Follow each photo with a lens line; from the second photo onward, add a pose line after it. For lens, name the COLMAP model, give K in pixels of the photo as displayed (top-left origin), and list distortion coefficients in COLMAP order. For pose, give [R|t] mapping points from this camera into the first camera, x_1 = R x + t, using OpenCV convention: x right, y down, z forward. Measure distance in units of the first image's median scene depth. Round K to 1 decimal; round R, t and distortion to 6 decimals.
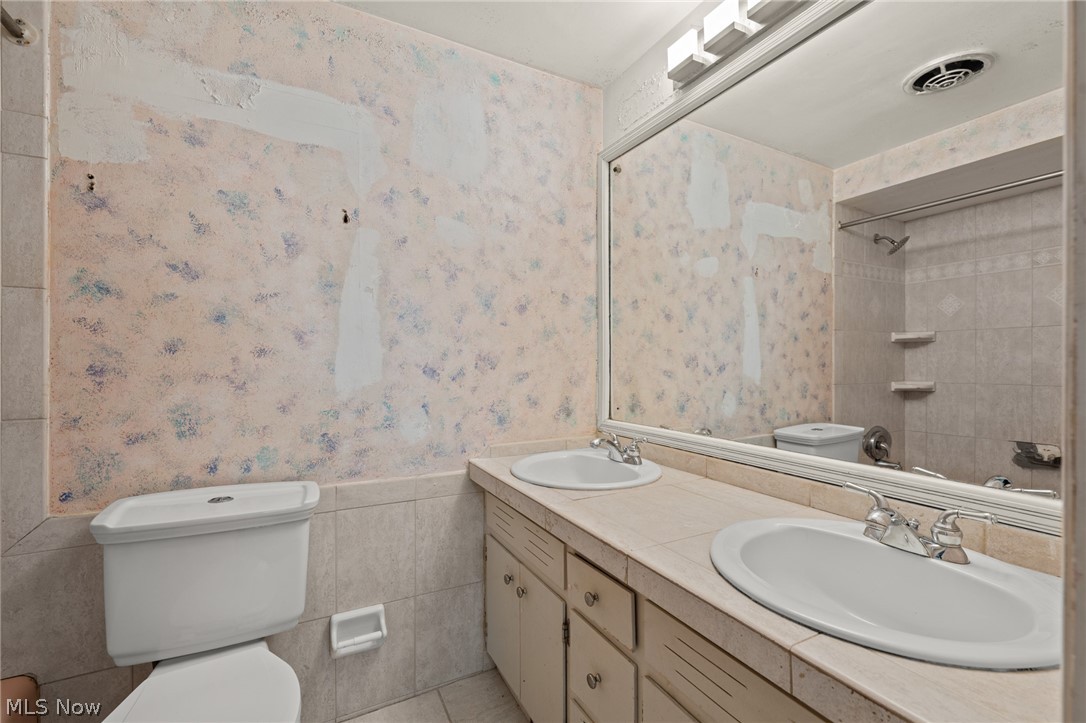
lens RADIAL K [[473.1, 0, 545.1], [0, 473.1, 358.6], [0, 0, 1]] dist [0.000317, -0.000311]
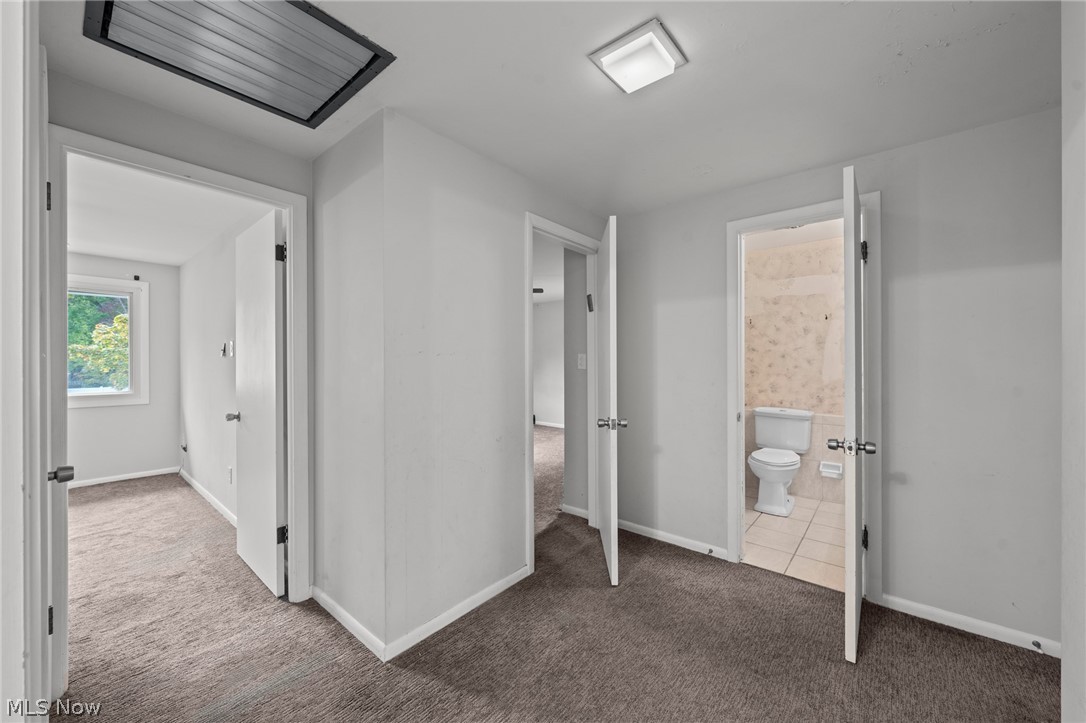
lens RADIAL K [[418.6, 0, 546.7], [0, 418.6, 359.6], [0, 0, 1]] dist [-0.001238, -0.000195]
pose [[0.373706, -0.000868, -0.927547, 1.324874], [0.004527, 0.999989, 0.000888, -0.071183], [0.927536, -0.004531, 0.373706, -1.525542]]
